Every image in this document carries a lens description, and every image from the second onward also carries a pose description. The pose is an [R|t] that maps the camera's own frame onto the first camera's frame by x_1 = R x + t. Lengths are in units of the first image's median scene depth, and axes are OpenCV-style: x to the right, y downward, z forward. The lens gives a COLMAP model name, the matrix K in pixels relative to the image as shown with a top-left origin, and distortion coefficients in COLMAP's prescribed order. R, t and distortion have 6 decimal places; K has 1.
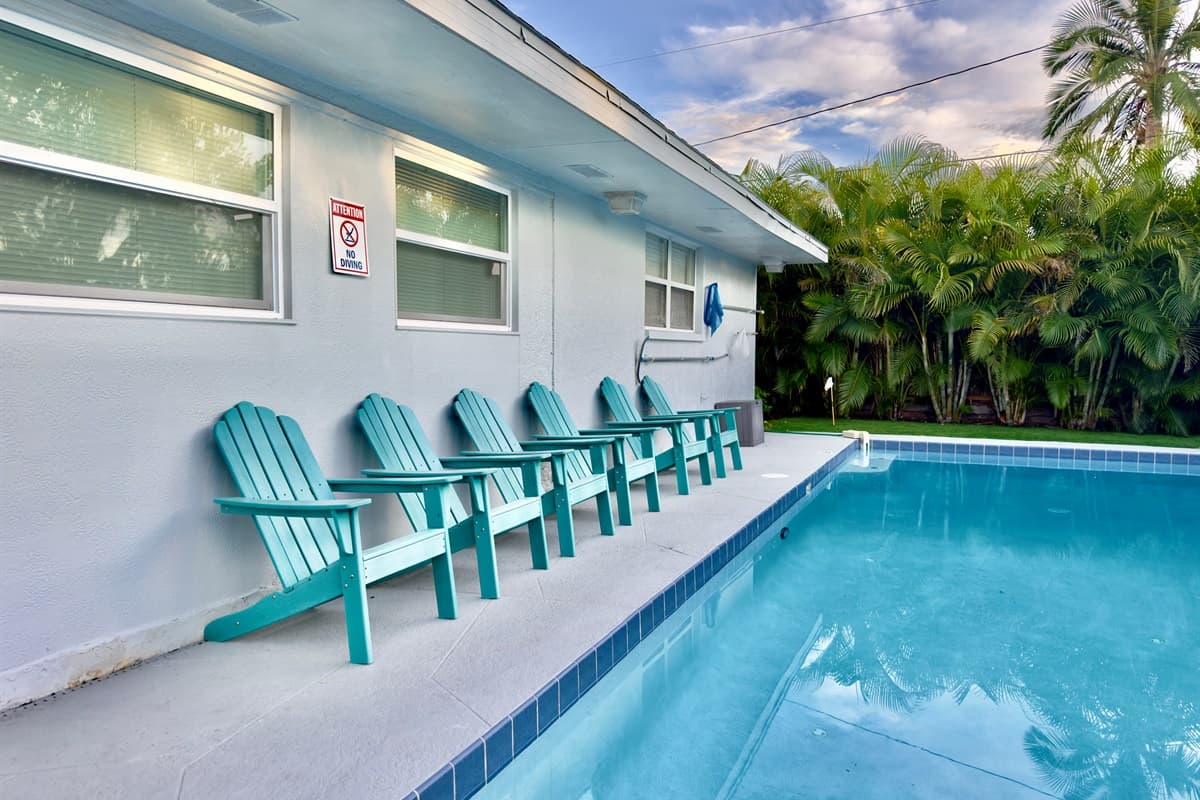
lens RADIAL K [[821.4, 0, 602.1], [0, 821.4, 415.2], [0, 0, 1]] dist [-0.001993, -0.005625]
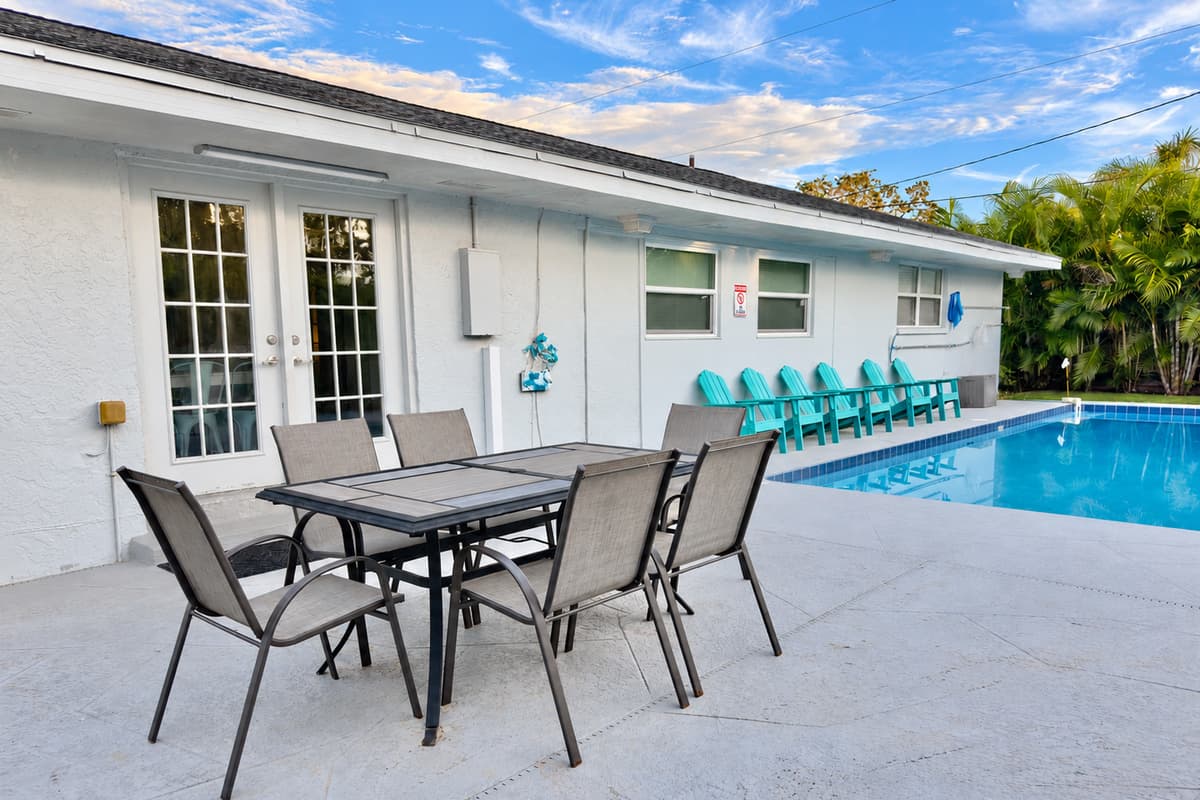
lens RADIAL K [[851.7, 0, 596.1], [0, 851.7, 440.2], [0, 0, 1]] dist [0.067420, -0.103432]
pose [[0.940978, 0.023035, -0.337683, 0.056269], [-0.008181, 0.998938, 0.045346, 0.031063], [0.338369, -0.039907, 0.940167, -0.590715]]
